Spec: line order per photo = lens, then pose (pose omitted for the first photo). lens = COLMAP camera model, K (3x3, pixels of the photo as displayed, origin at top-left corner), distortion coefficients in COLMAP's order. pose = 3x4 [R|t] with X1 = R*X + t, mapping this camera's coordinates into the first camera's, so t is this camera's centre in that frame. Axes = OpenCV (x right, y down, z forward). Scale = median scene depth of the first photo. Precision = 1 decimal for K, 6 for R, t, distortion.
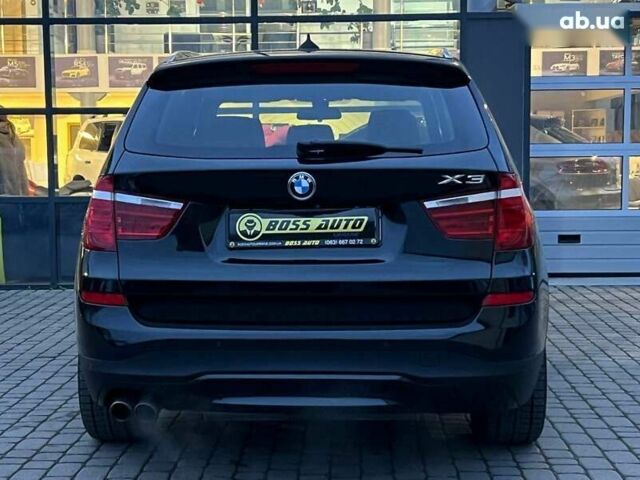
lens RADIAL K [[1258.8, 0, 313.8], [0, 1258.8, 242.7], [0, 0, 1]] dist [0.090693, 0.000000]
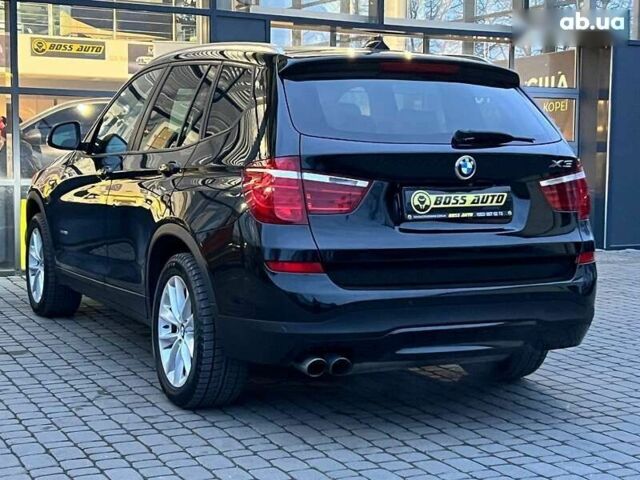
lens RADIAL K [[1258.8, 0, 320.3], [0, 1258.8, 233.4], [0, 0, 1]] dist [0.090693, 0.000000]
pose [[0.875920, -0.015235, 0.482217, -0.701611], [0.013809, 0.999883, 0.006508, 0.007882], [-0.482260, 0.000958, 0.876028, 0.015547]]
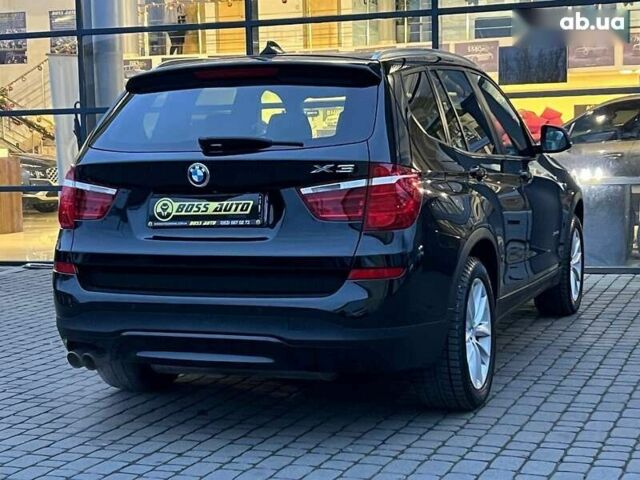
lens RADIAL K [[1289.2, 0, 321.4], [0, 1289.2, 243.4], [0, 0, 1]] dist [0.412105, 0.000000]
pose [[0.942300, 0.012501, -0.334536, 0.502934], [-0.009509, 0.999899, 0.010581, 0.005343], [0.334634, -0.006789, 0.942324, -0.111657]]
